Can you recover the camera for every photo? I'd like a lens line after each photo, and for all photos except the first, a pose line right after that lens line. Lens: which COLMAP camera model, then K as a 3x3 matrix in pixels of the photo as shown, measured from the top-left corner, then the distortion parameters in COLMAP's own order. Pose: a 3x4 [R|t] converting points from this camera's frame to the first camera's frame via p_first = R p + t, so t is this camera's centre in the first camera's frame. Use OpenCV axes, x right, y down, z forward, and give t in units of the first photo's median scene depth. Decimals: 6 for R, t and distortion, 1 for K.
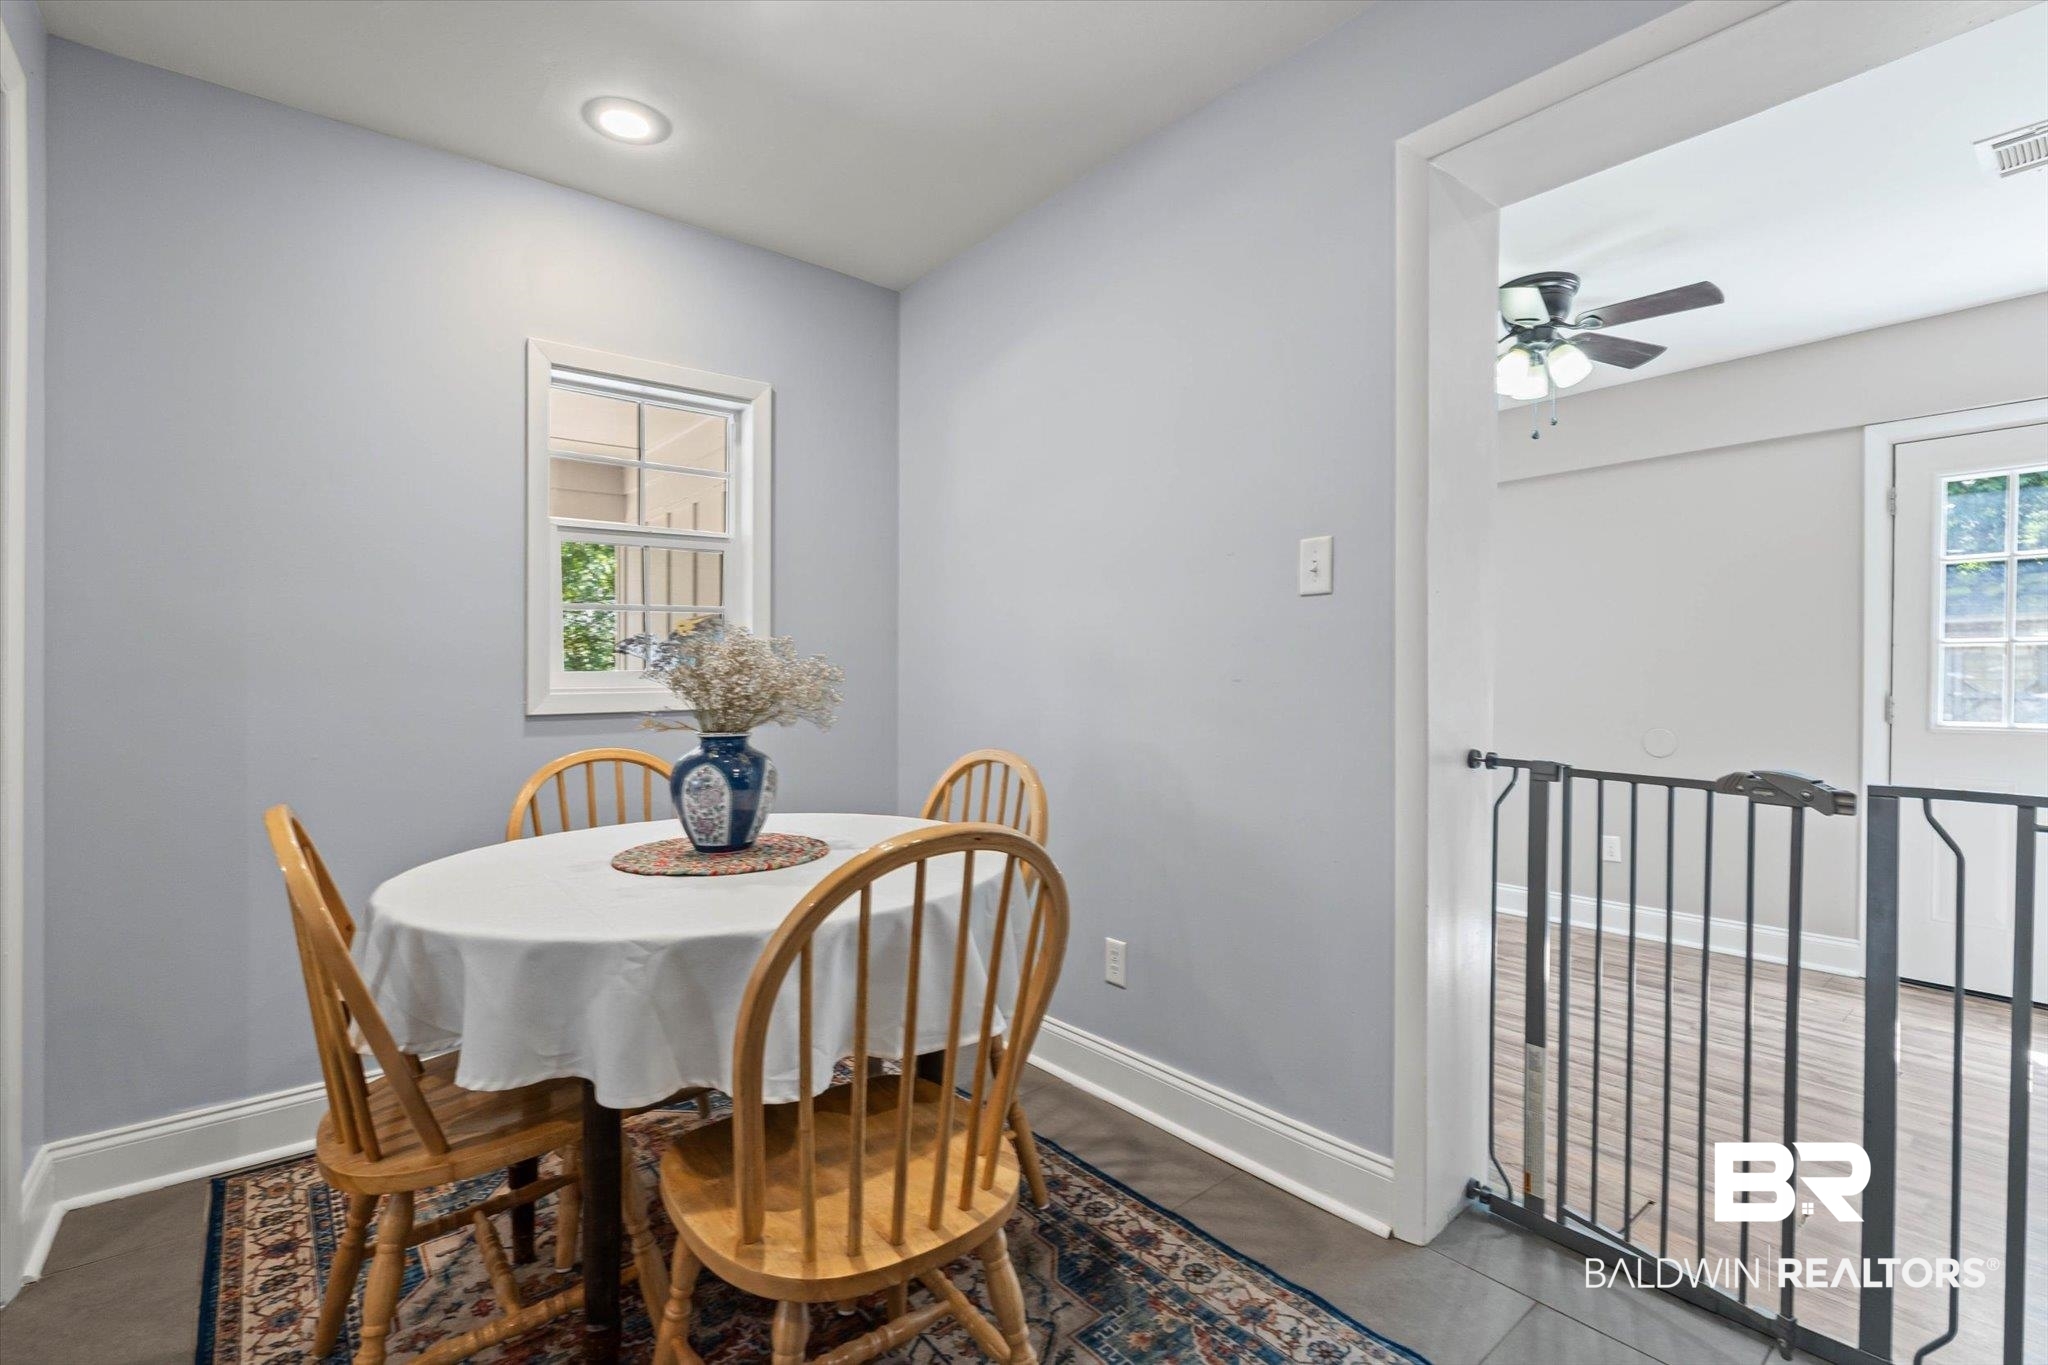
lens RADIAL K [[941.7, 0, 1033.5], [0, 941.7, 660.8], [0, 0, 1]] dist [-0.004368, 0.000324]
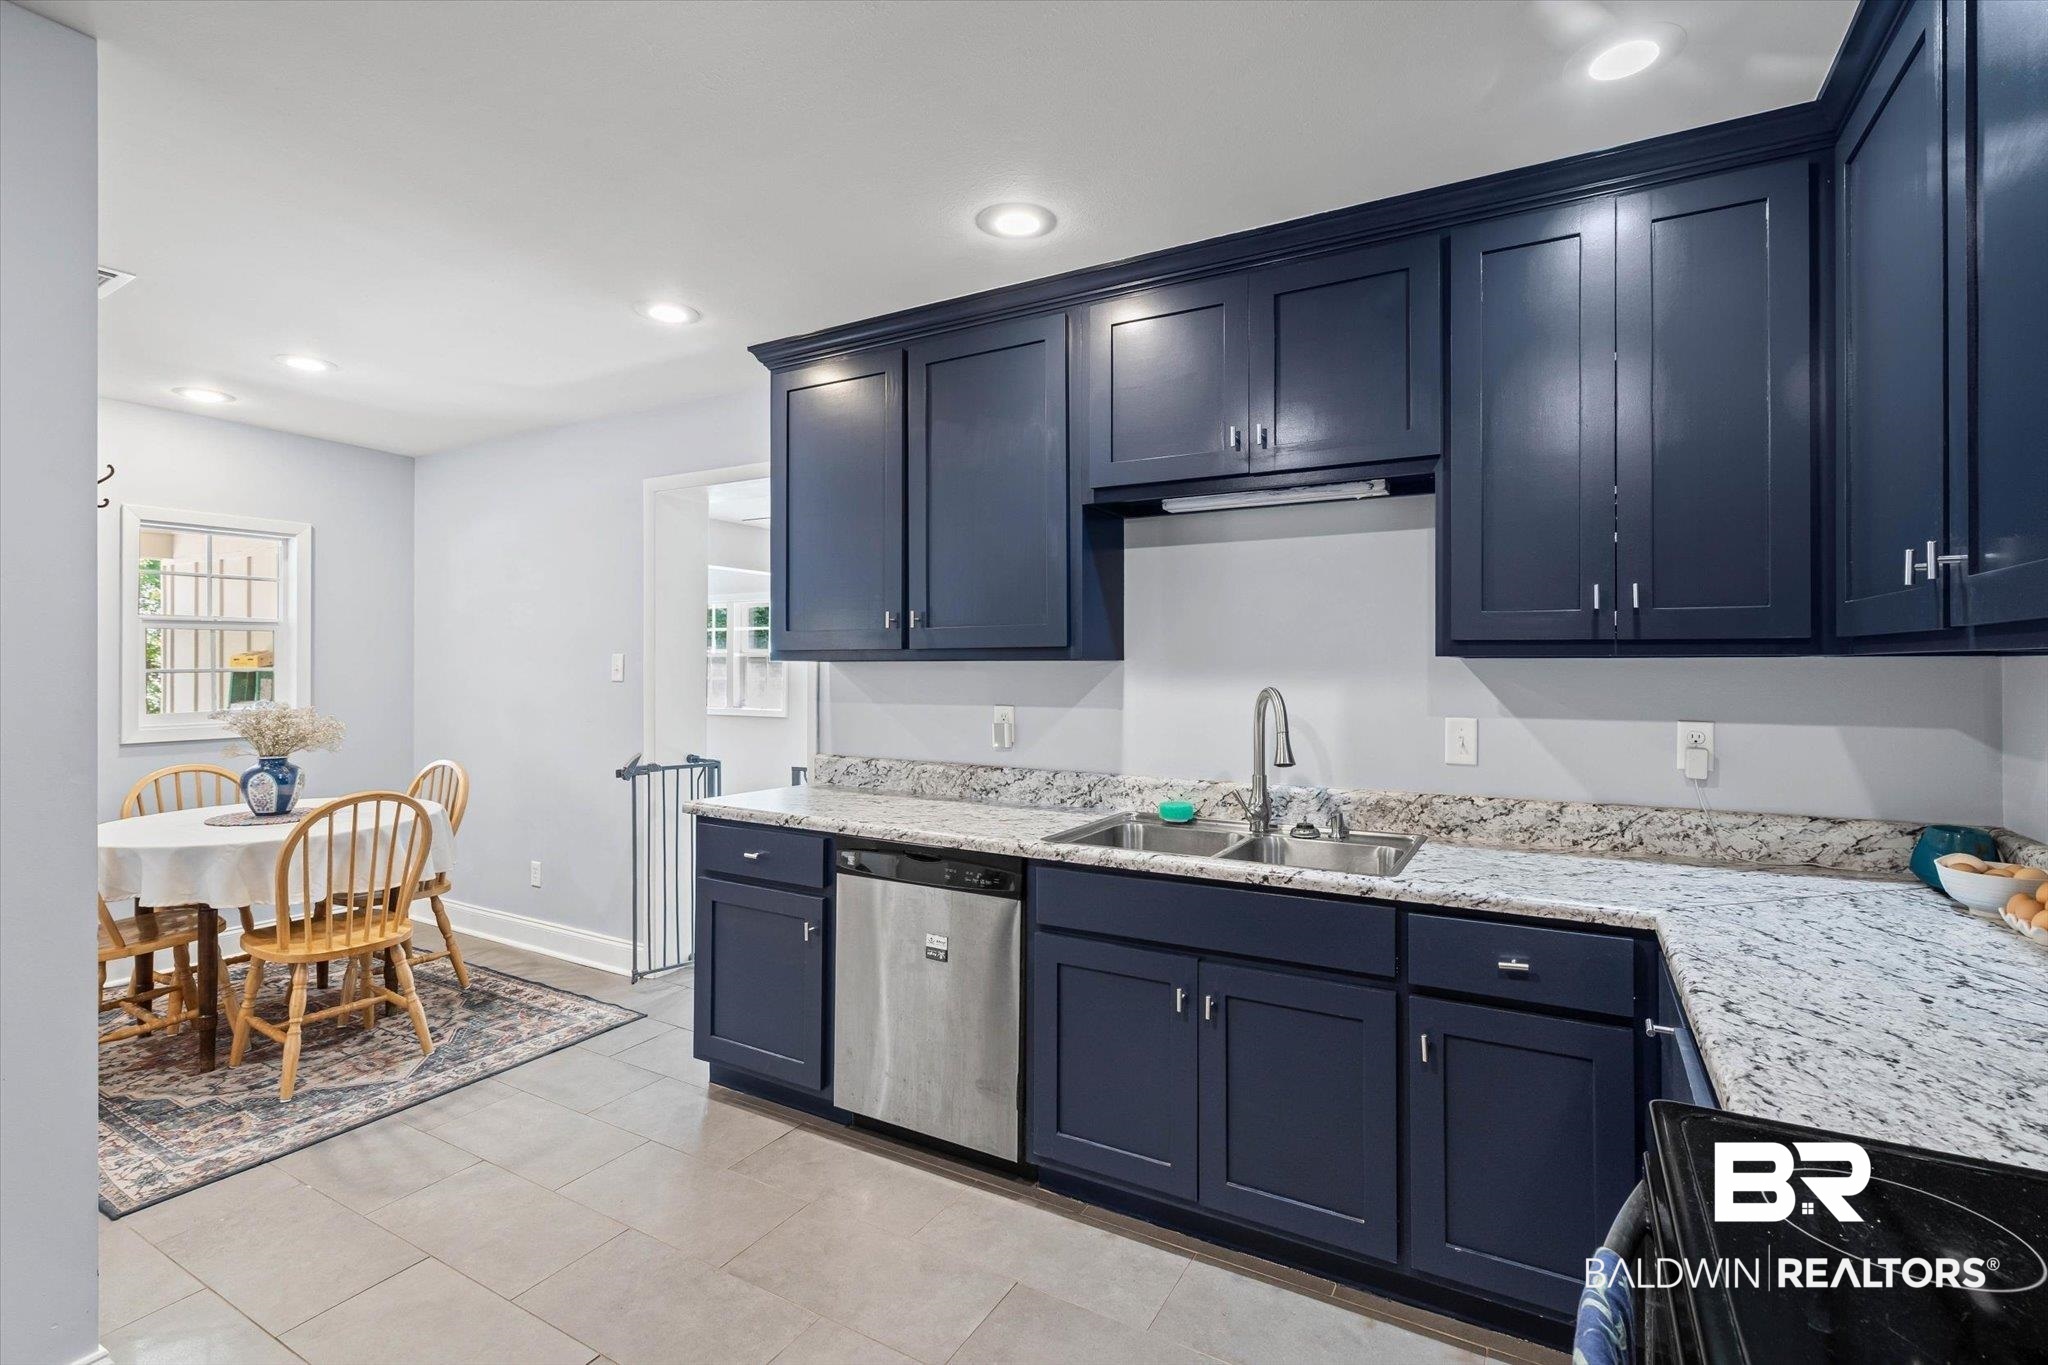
lens RADIAL K [[941.7, 0, 1033.5], [0, 941.7, 660.8], [0, 0, 1]] dist [-0.004368, 0.000324]
pose [[0.934716, 0.009551, 0.355267, 0.467863], [-0.014179, 0.999845, 0.010426, -0.169068], [-0.355112, -0.014782, 0.934707, -1.427273]]
